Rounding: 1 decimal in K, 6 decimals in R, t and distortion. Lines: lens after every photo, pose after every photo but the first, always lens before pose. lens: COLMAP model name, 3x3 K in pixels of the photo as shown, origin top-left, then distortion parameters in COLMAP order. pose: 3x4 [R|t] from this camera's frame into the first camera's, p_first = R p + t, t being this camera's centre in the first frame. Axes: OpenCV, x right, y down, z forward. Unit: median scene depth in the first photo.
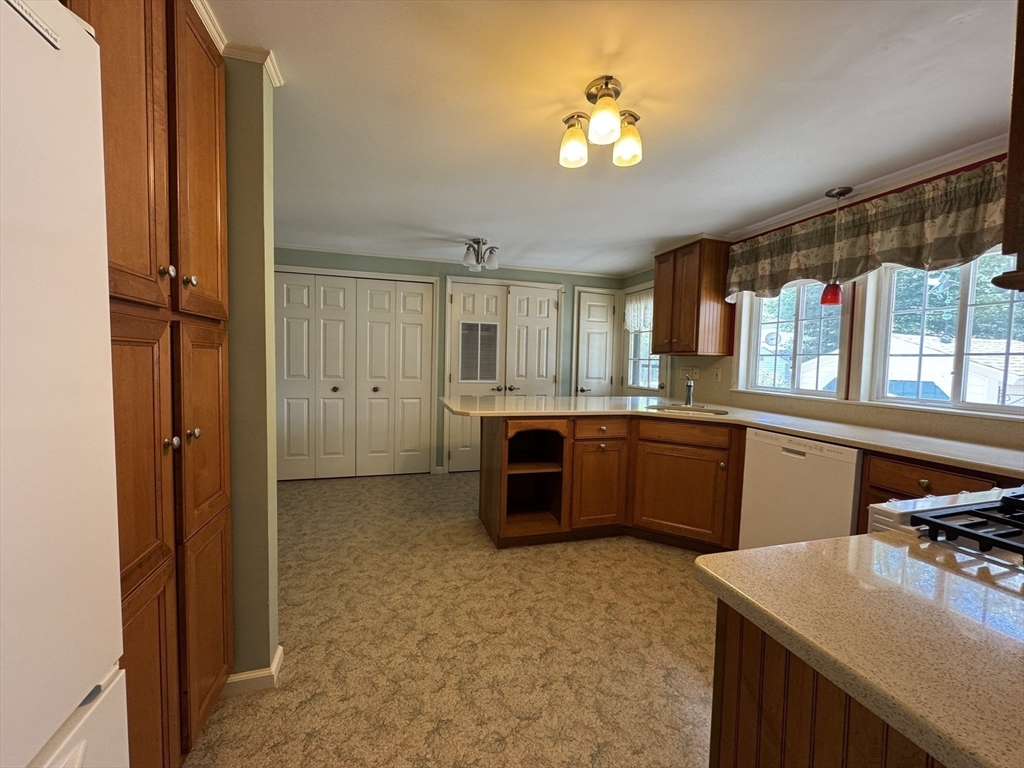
lens RADIAL K [[408.0, 0, 511.5], [0, 408.0, 382.0], [0, 0, 1]] dist [-0.003862, 0.000361]
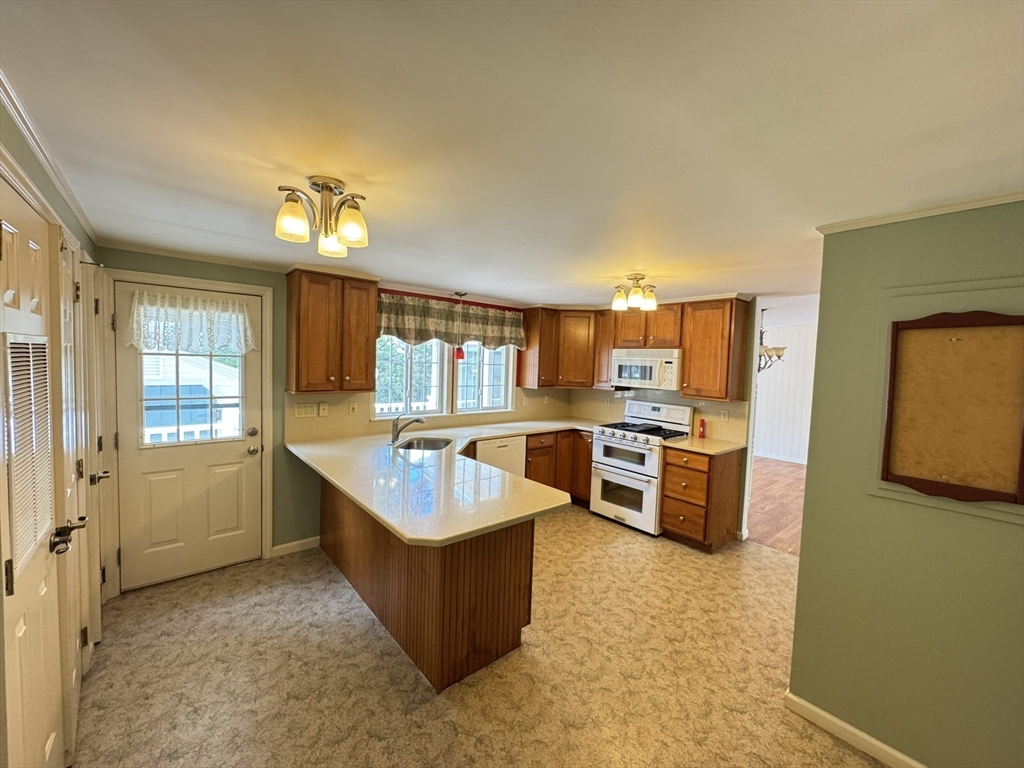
lens RADIAL K [[407.7, 0, 511.9], [0, 407.7, 381.6], [0, 0, 1]] dist [-0.005851, 0.000186]
pose [[-0.404215, -0.086004, 0.910612, -0.833568], [0.005872, 0.995305, 0.096609, -0.255262], [-0.914645, 0.044398, -0.401812, 1.455567]]
